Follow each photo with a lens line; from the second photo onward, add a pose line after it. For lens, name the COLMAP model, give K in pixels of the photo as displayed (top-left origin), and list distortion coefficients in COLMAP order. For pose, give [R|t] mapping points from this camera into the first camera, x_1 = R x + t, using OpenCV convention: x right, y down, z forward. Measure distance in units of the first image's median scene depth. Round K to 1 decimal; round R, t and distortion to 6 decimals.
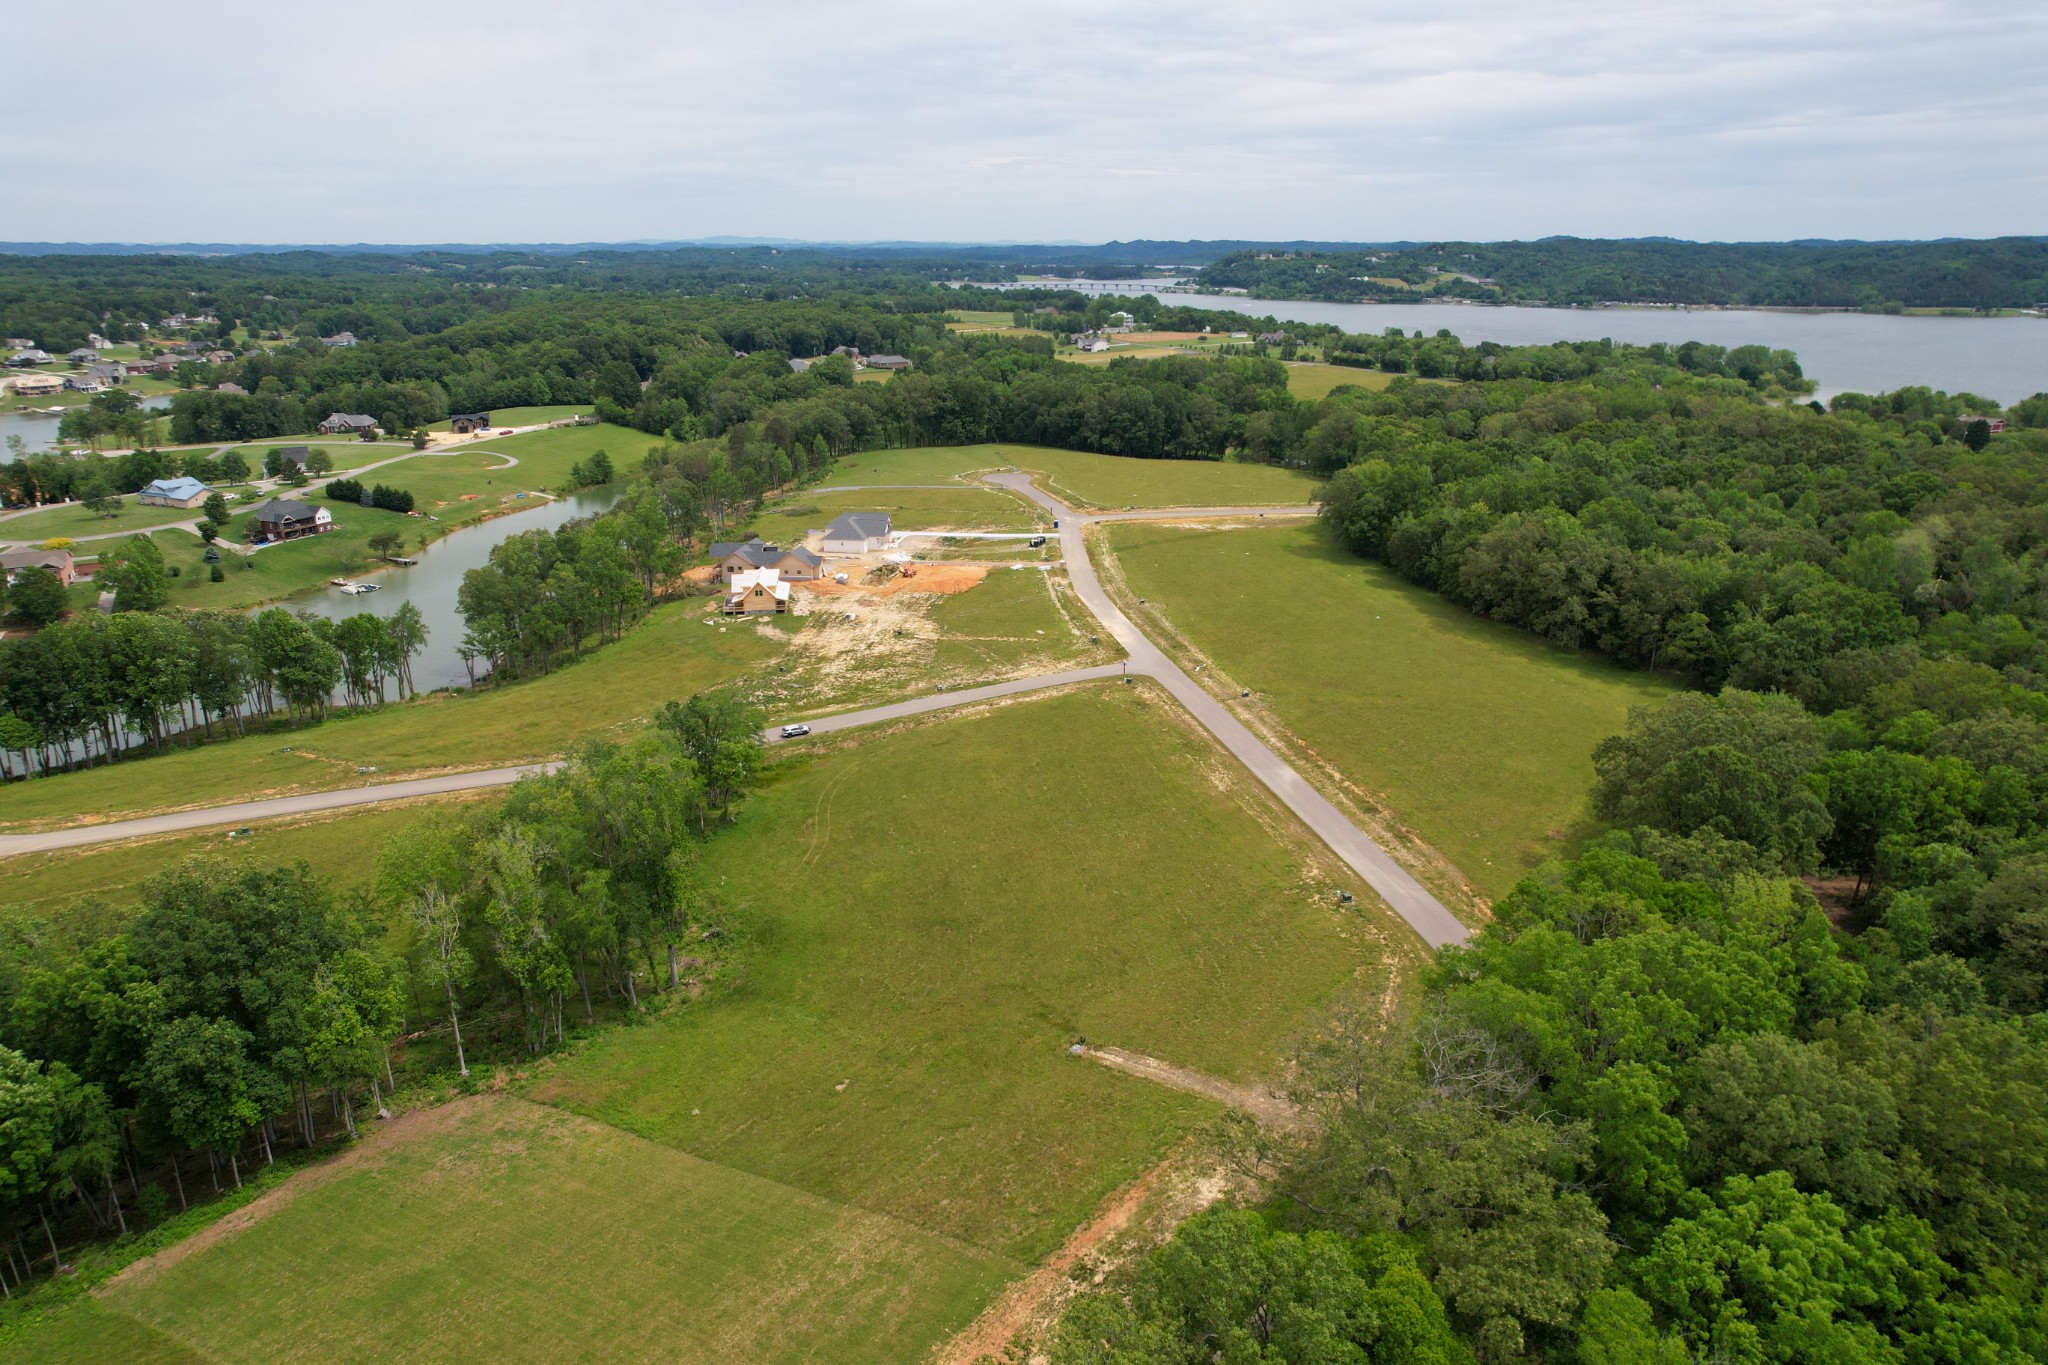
lens RADIAL K [[1312.1, 0, 1036.5], [0, 1312.1, 682.5], [0, 0, 1]] dist [-0.078557, 0.073787]
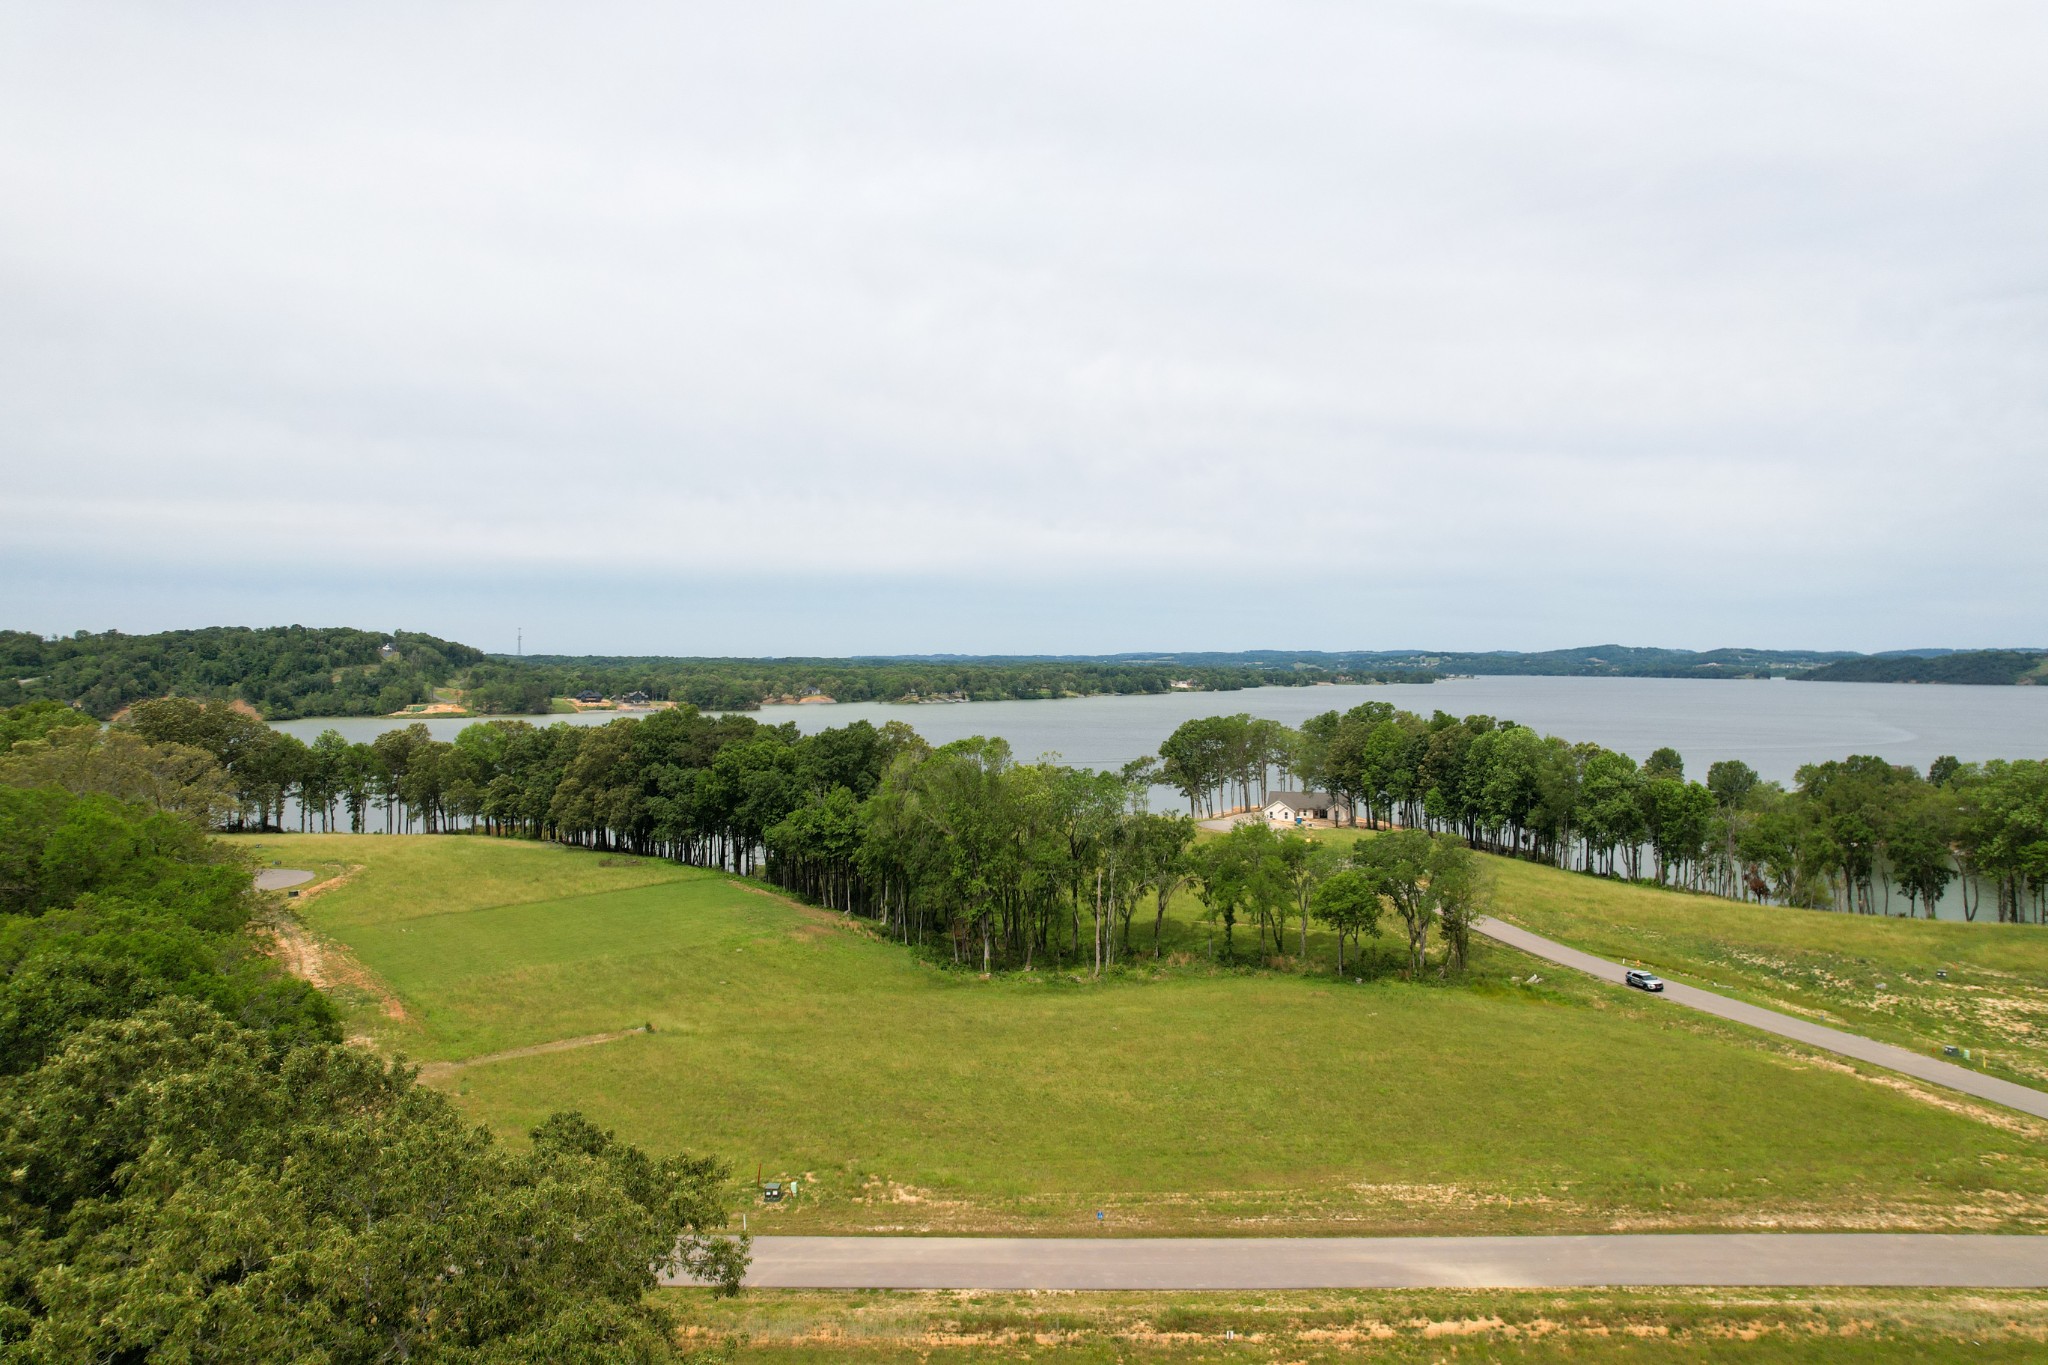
lens RADIAL K [[1312.1, 0, 1036.5], [0, 1312.1, 682.5], [0, 0, 1]] dist [-0.078557, 0.073787]
pose [[-0.242878, 0.020461, -0.969841, 0.224436], [-0.309753, 0.945802, 0.097526, -0.031600], [0.919273, 0.324098, -0.223377, 0.372556]]
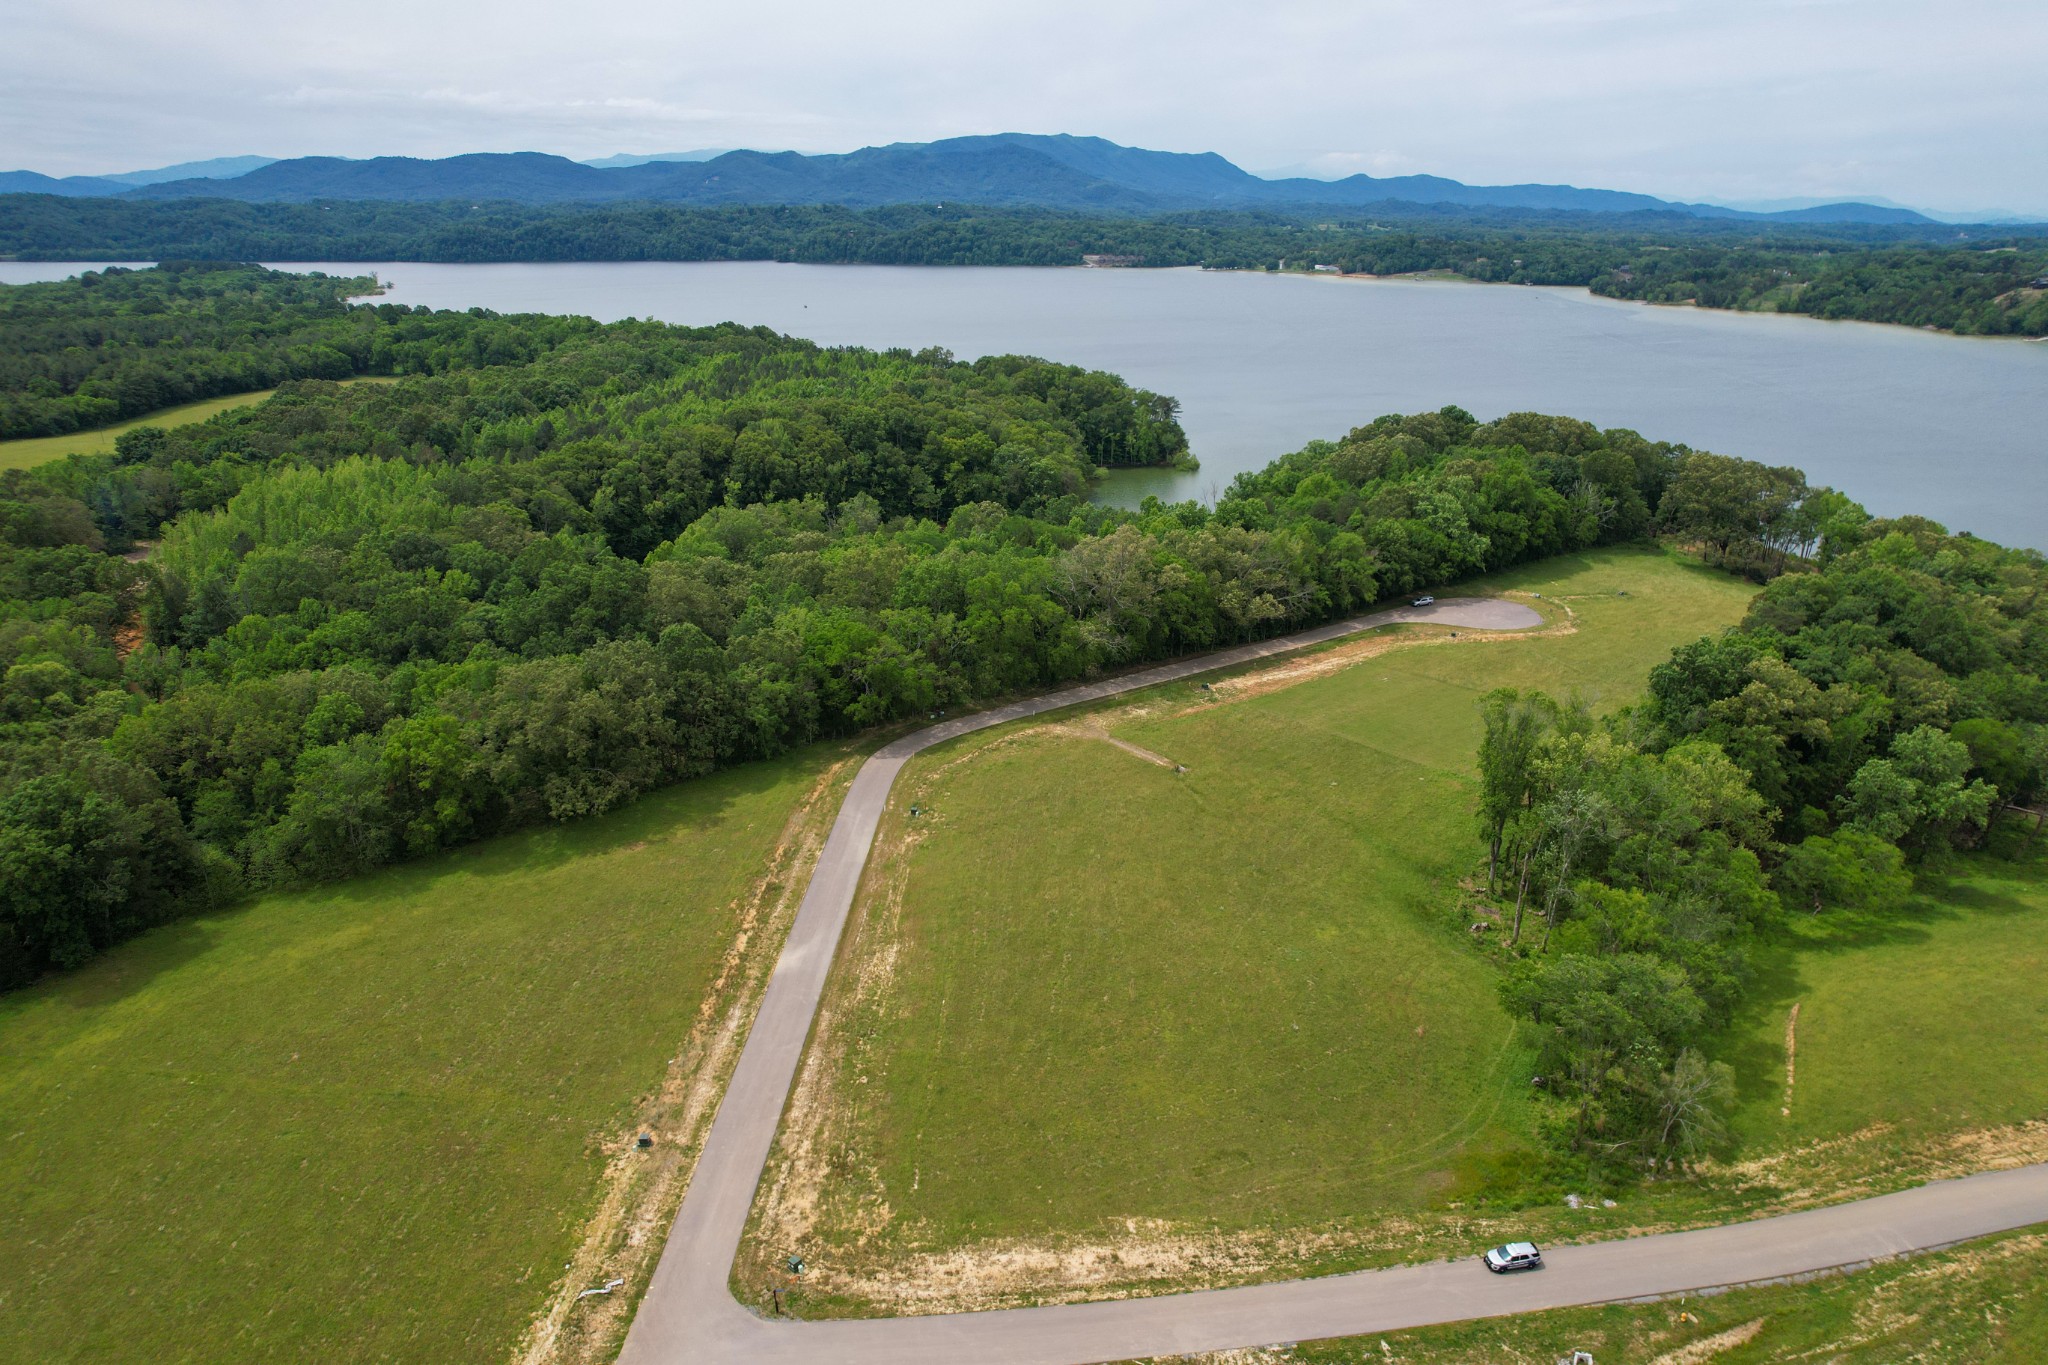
lens RADIAL K [[1312.1, 0, 1036.5], [0, 1312.1, 682.5], [0, 0, 1]] dist [-0.078557, 0.073787]
pose [[-0.962686, -0.091779, 0.254581, -0.051410], [0.087485, 0.784676, 0.613701, -0.209107], [-0.256088, 0.613074, -0.747368, 0.582603]]
